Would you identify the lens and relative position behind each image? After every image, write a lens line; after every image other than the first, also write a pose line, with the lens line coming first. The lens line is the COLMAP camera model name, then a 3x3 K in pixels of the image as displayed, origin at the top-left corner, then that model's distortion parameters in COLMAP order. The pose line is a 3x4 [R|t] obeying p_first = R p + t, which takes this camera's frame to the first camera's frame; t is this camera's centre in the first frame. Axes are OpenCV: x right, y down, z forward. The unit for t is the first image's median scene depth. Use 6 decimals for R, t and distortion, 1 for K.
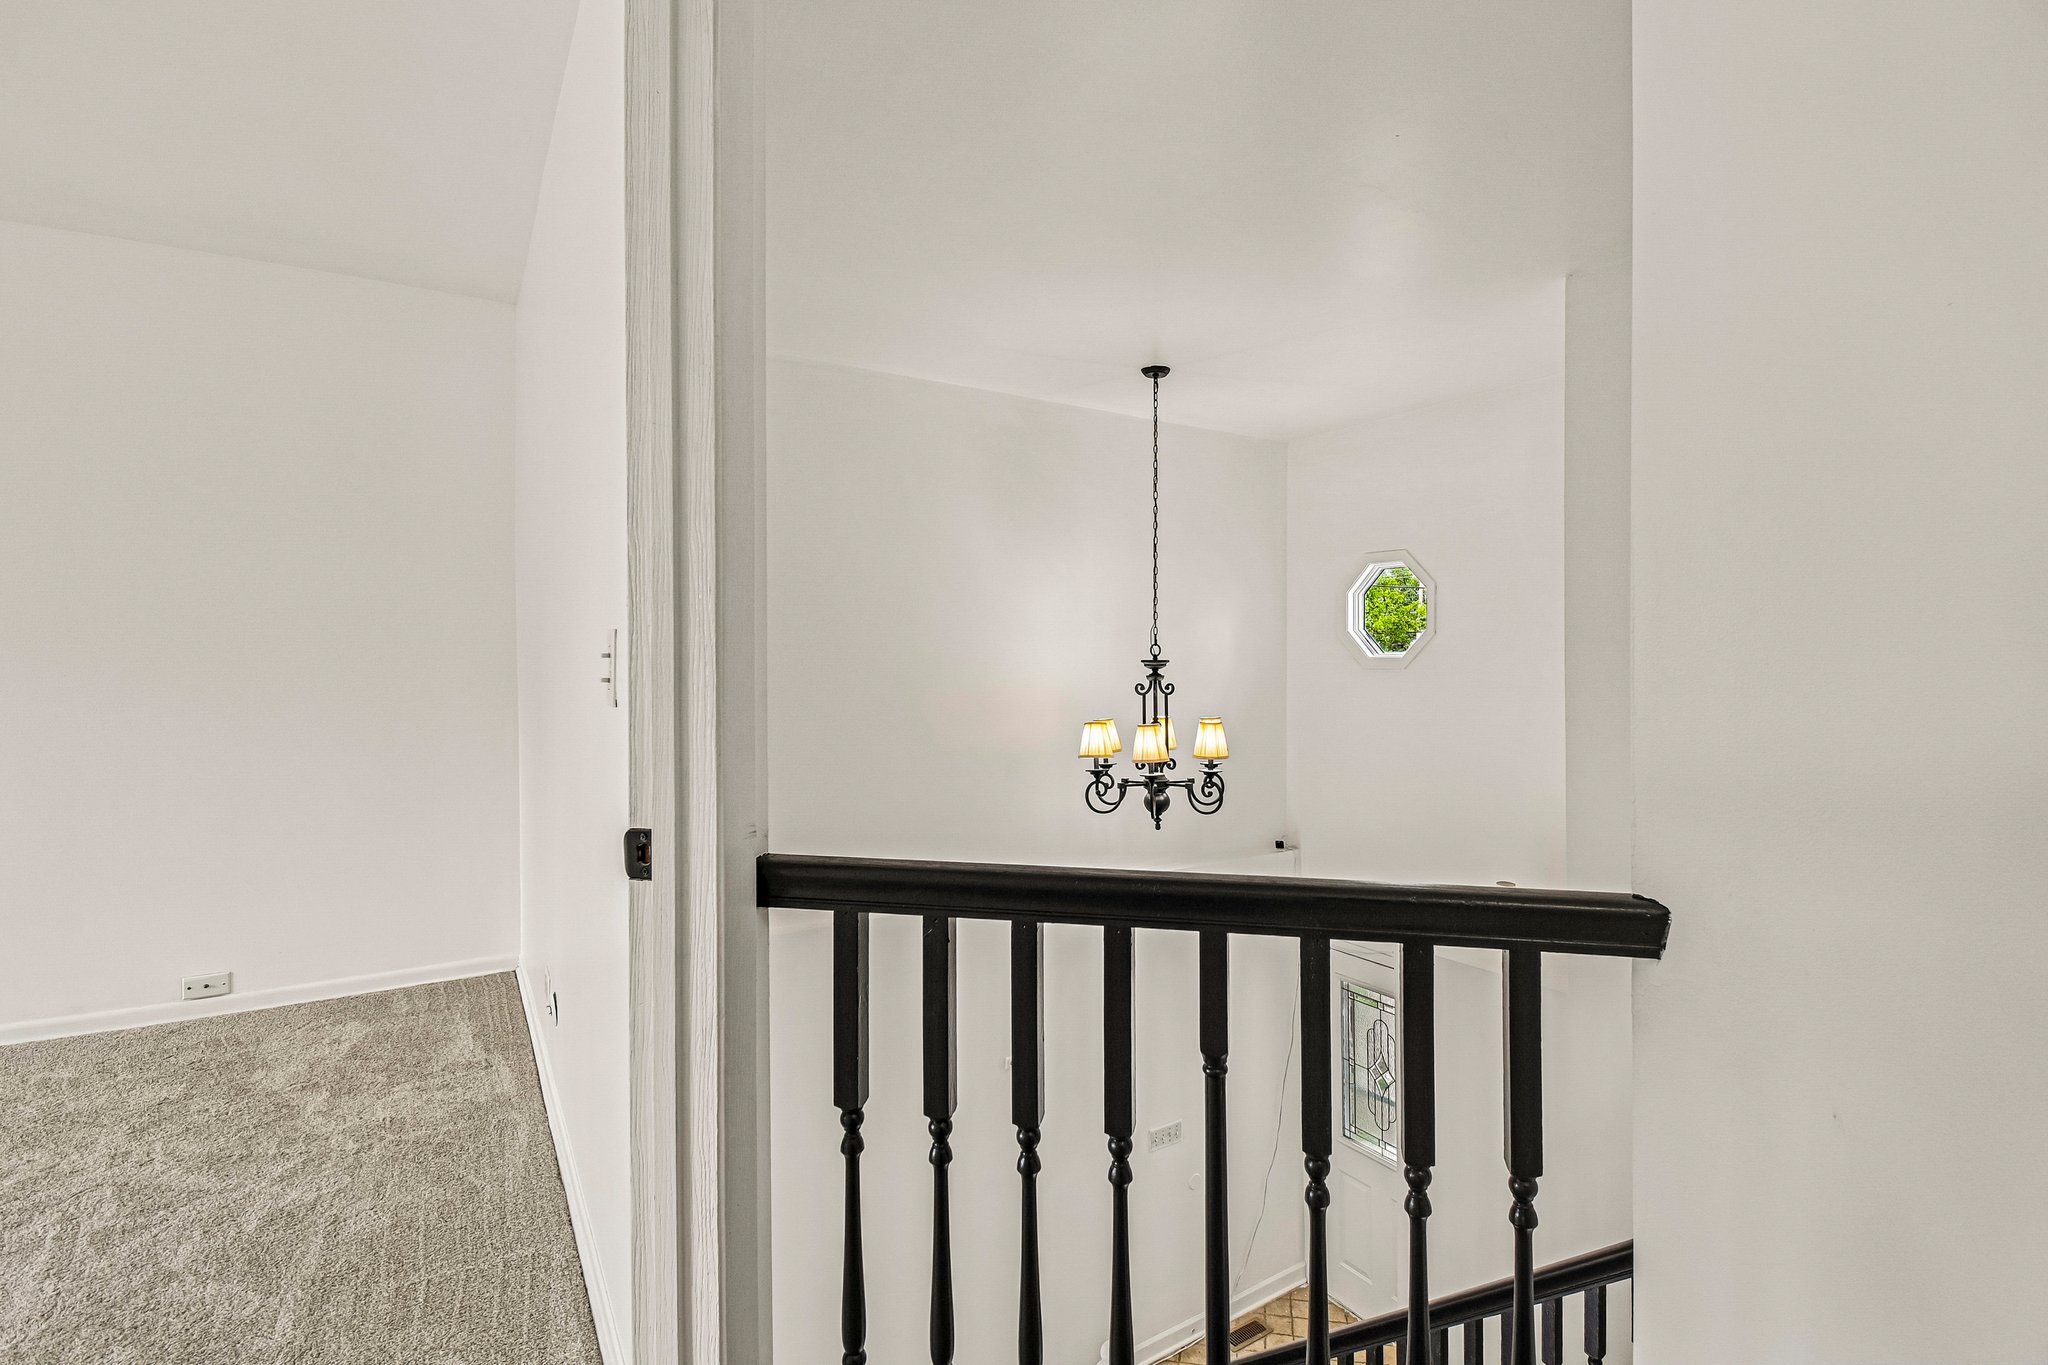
lens RADIAL K [[910.6, 0, 1020.2], [0, 910.6, 679.4], [0, 0, 1]] dist [0.022624, -0.010004]
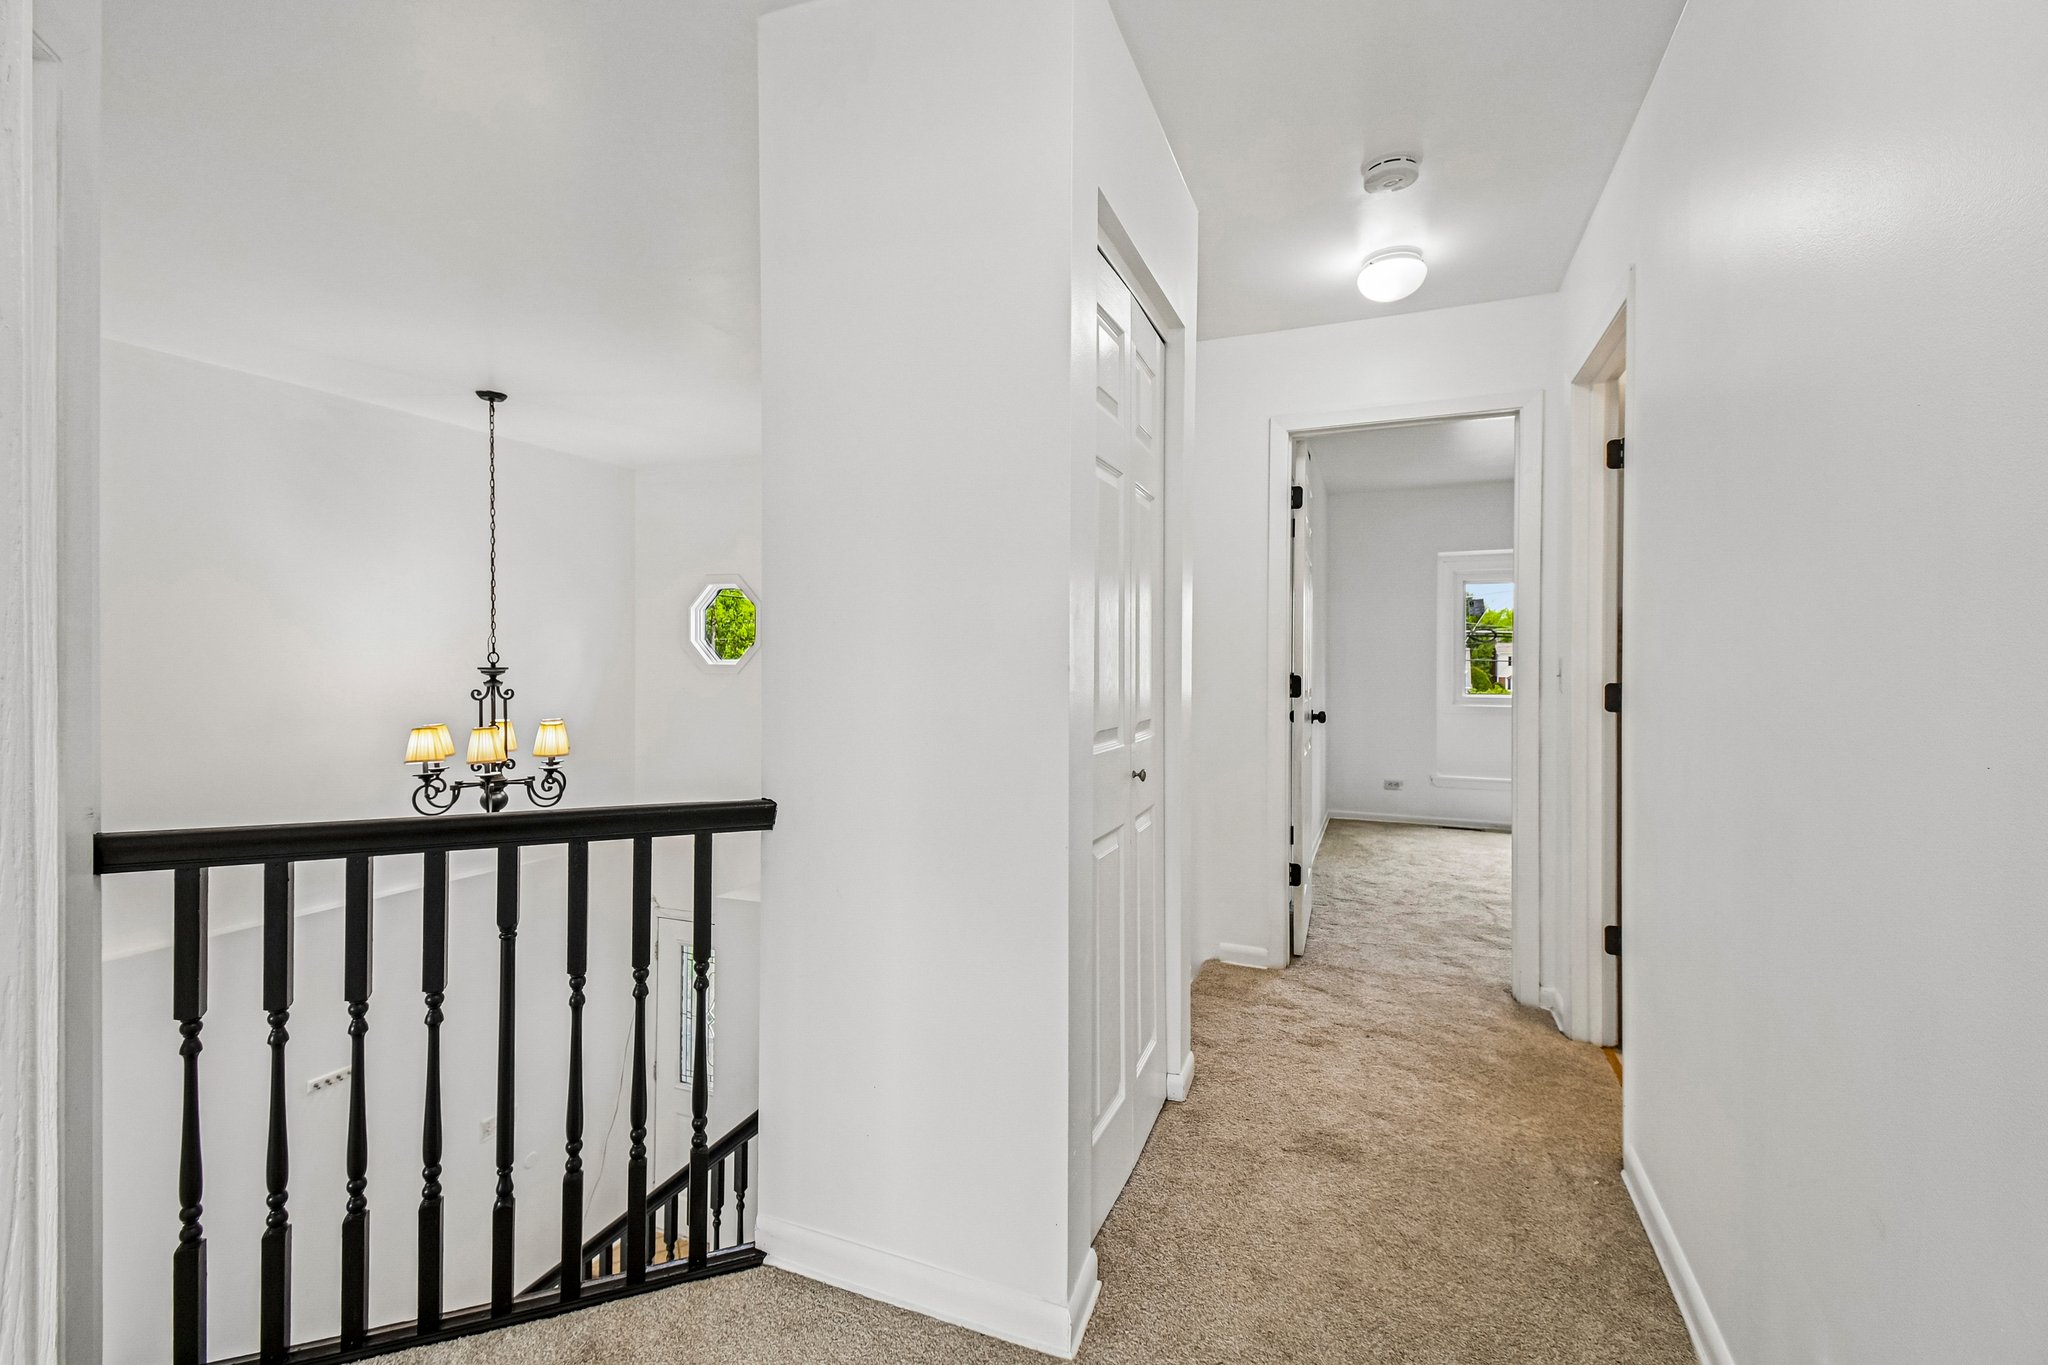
lens RADIAL K [[910.6, 0, 1033.3], [0, 910.6, 663.7], [0, 0, 1]] dist [0.022624, -0.010004]
pose [[0.787701, 0.000104, 0.616058, -0.014280], [0.011750, 0.999816, -0.015193, -0.001838], [-0.615946, 0.019206, 0.787555, -0.240071]]
